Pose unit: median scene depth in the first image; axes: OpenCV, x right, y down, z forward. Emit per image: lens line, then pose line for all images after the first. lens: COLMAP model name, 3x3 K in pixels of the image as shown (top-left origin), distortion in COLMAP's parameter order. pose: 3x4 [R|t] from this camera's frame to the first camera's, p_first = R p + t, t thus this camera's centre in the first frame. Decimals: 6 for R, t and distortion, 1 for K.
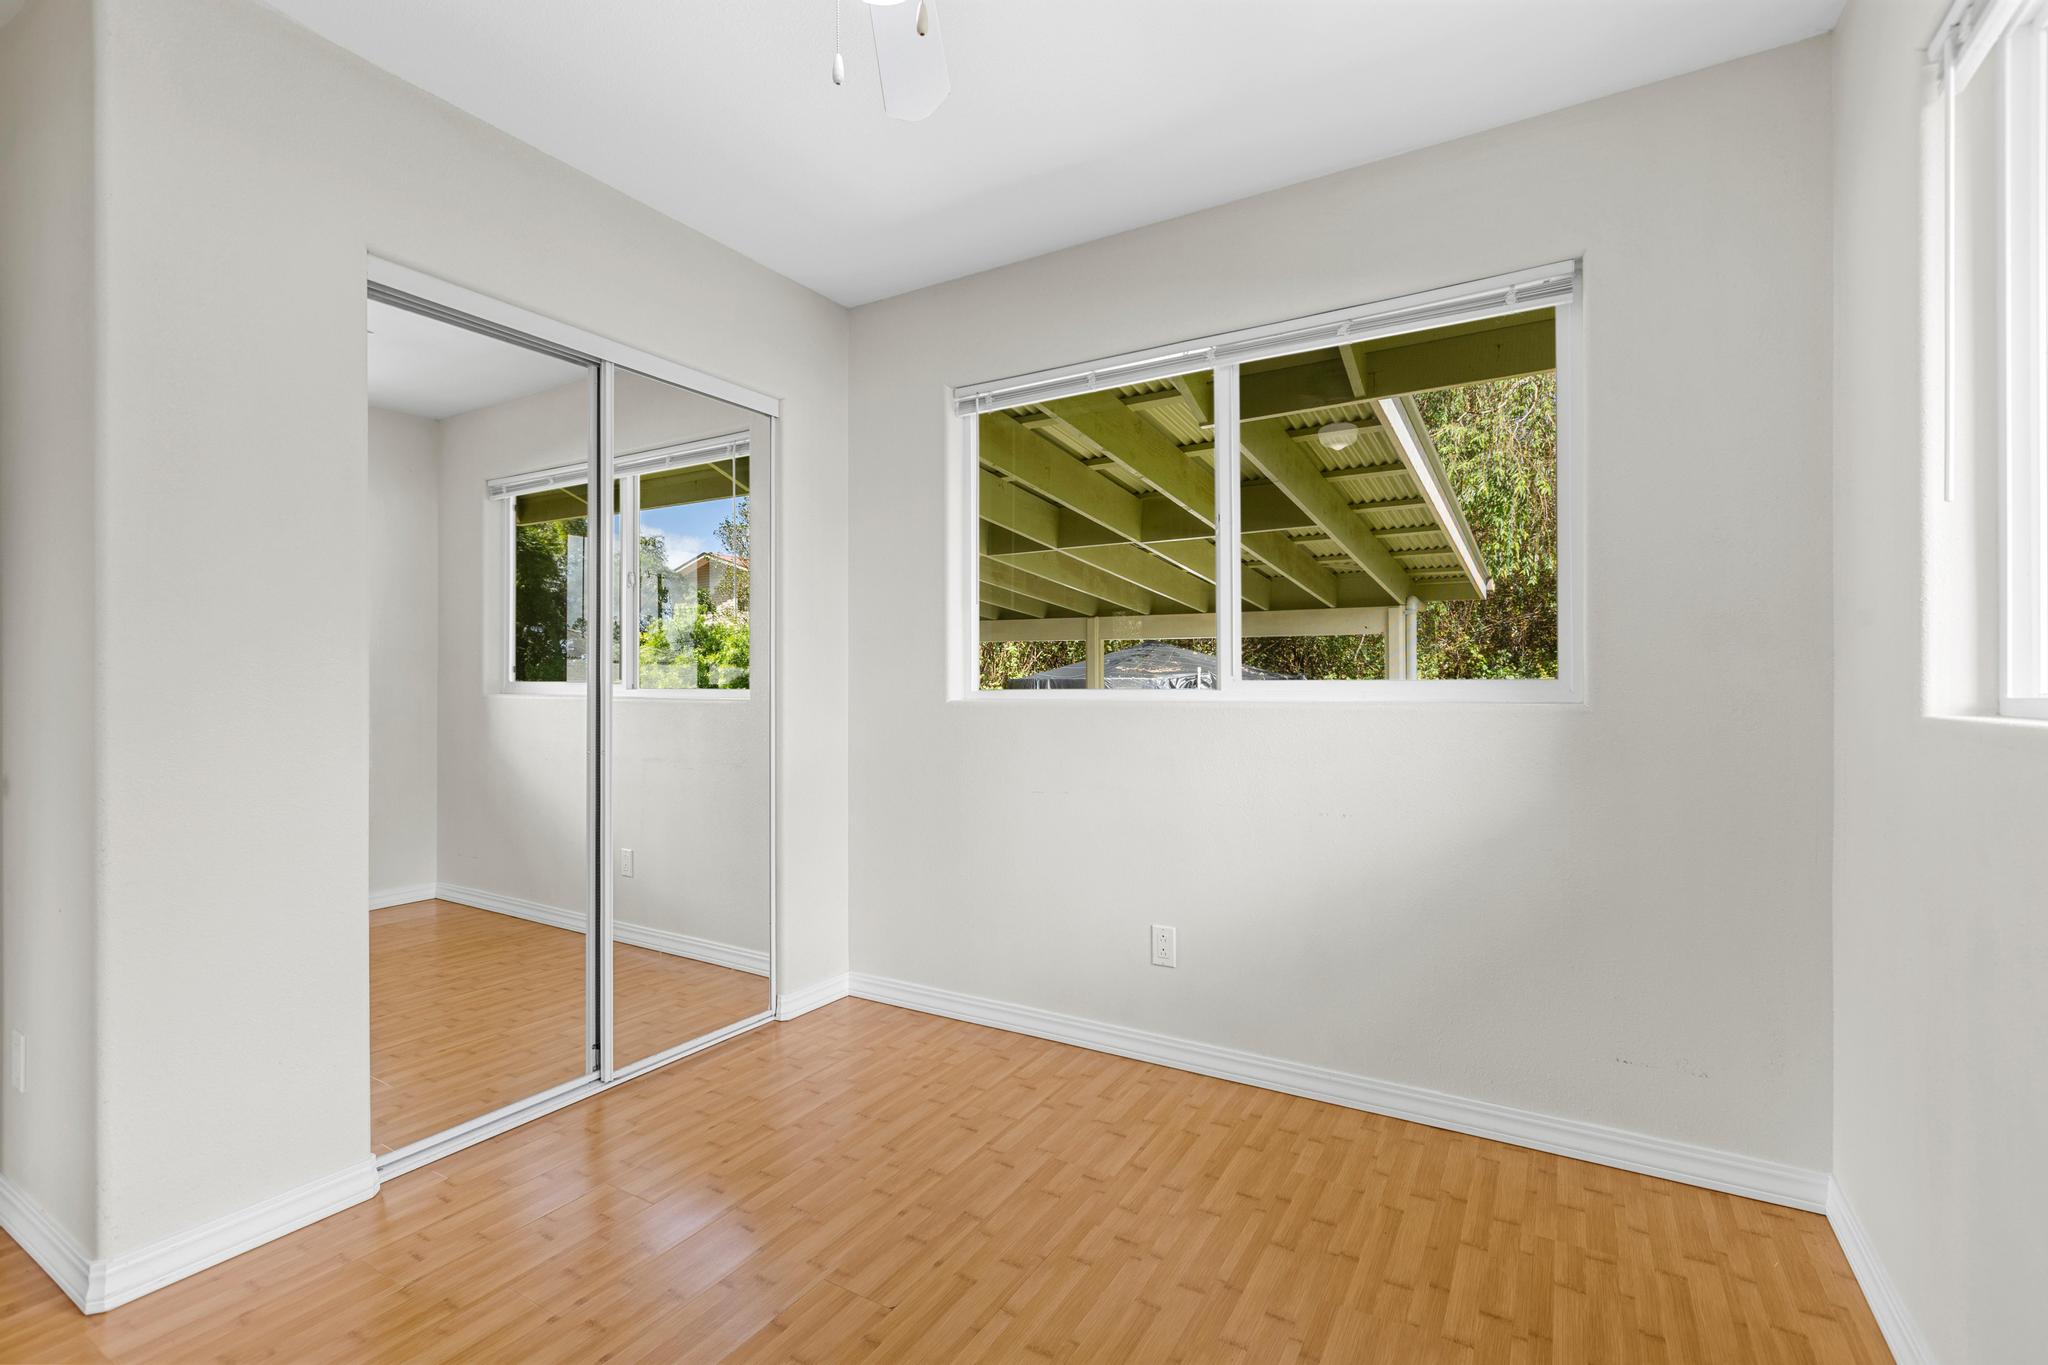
lens RADIAL K [[908.3, 0, 1021.1], [0, 908.3, 681.6], [0, 0, 1]] dist [-0.001119, -0.000338]
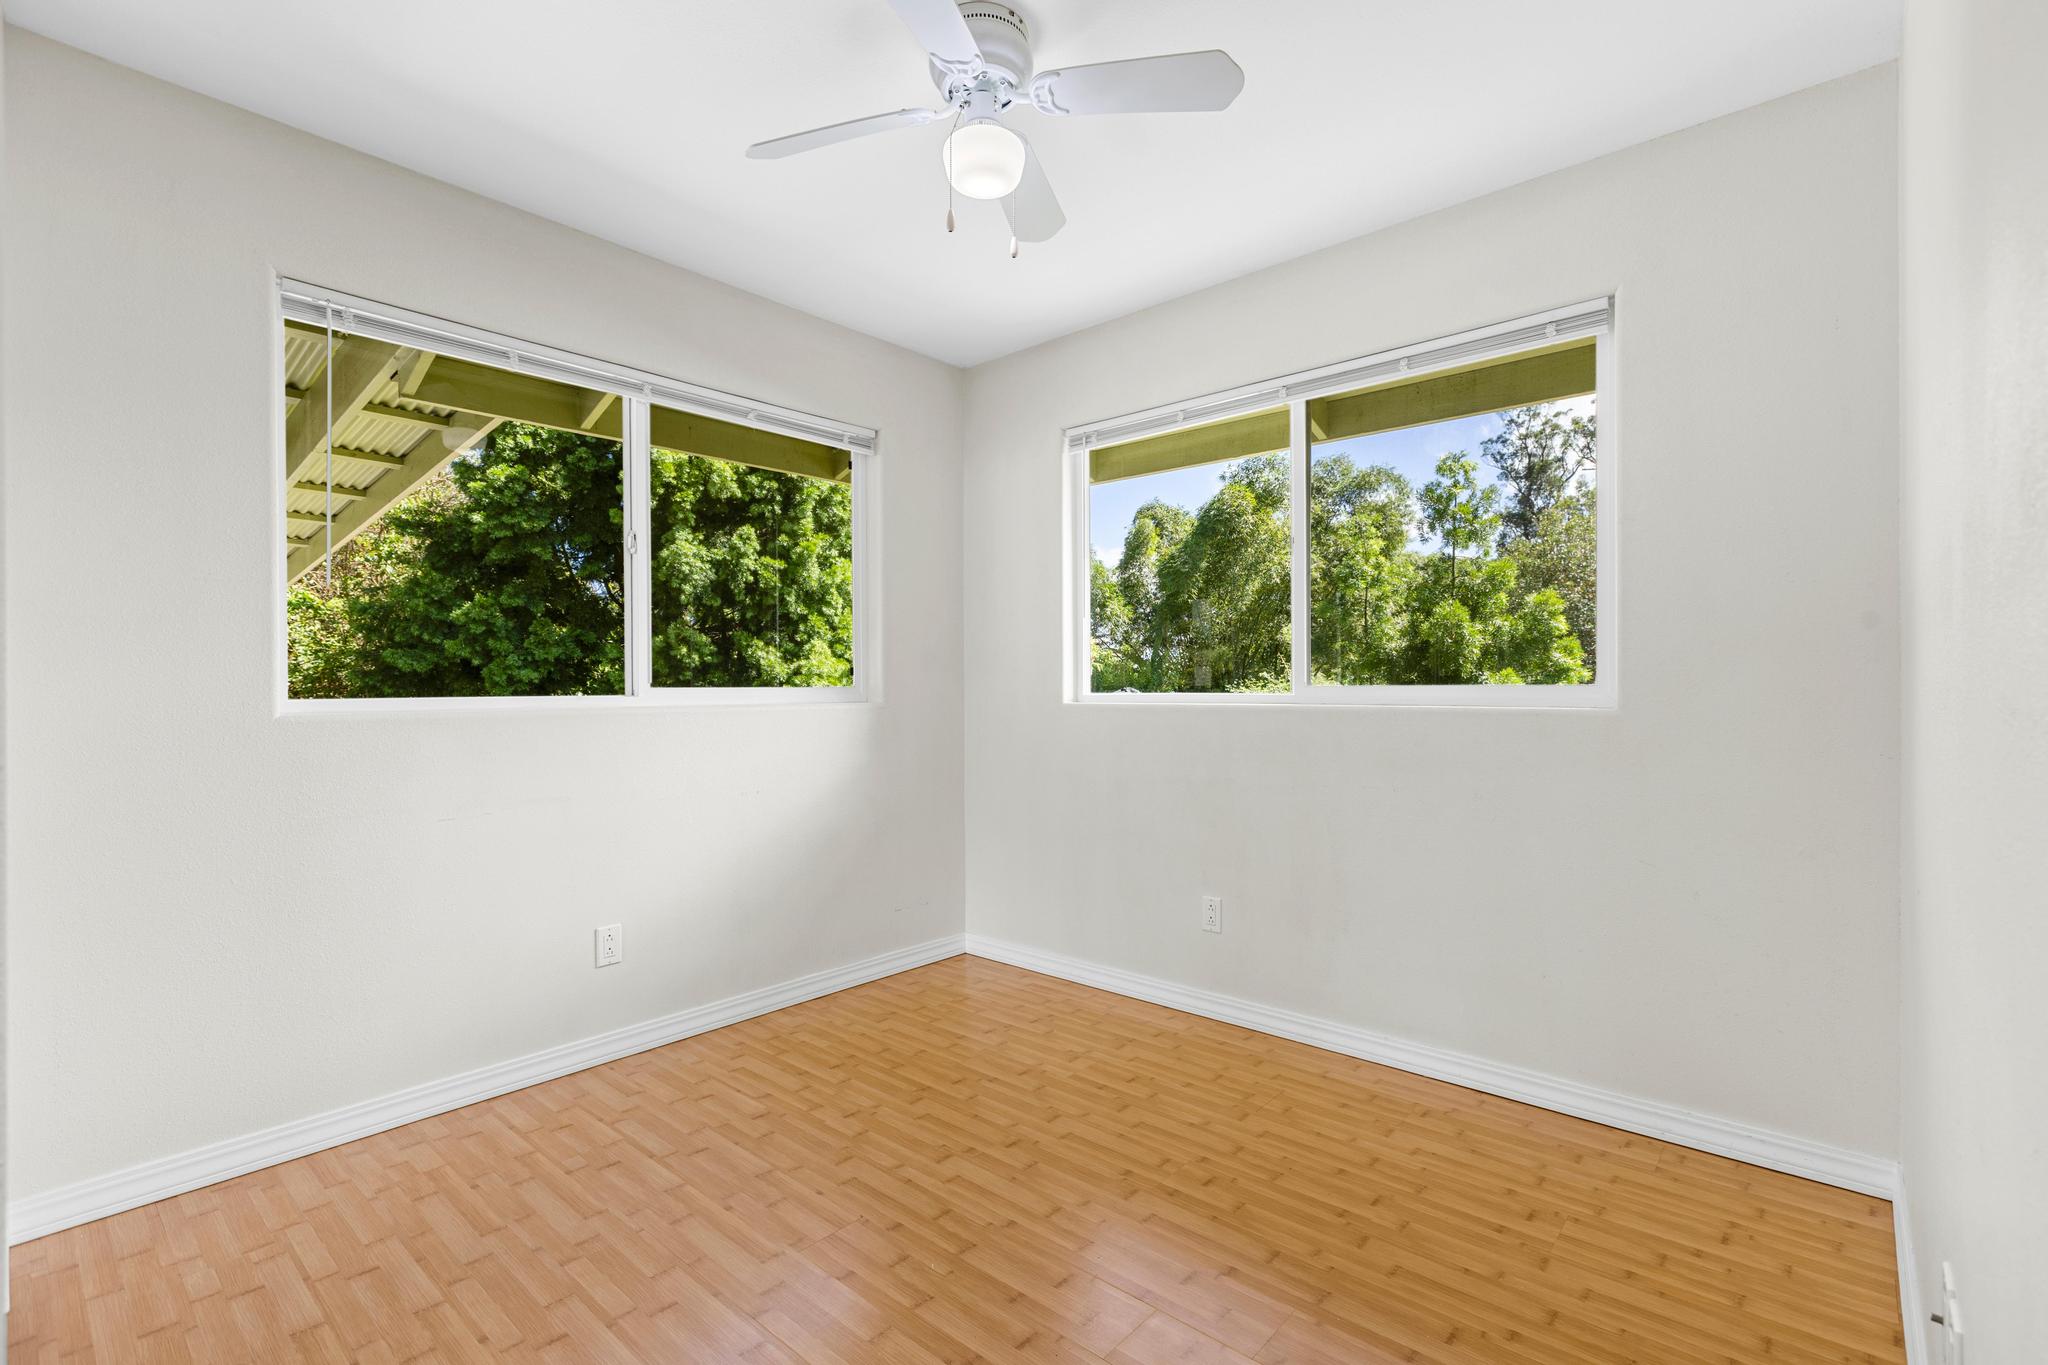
lens RADIAL K [[908.3, 0, 1037.2], [0, 908.3, 687.5], [0, 0, 1]] dist [-0.001119, -0.000338]
pose [[0.186632, -0.001509, 0.982429, -0.914248], [-0.000555, 0.999998, 0.001641, -0.003885], [-0.982430, -0.000851, 0.186631, 0.398884]]
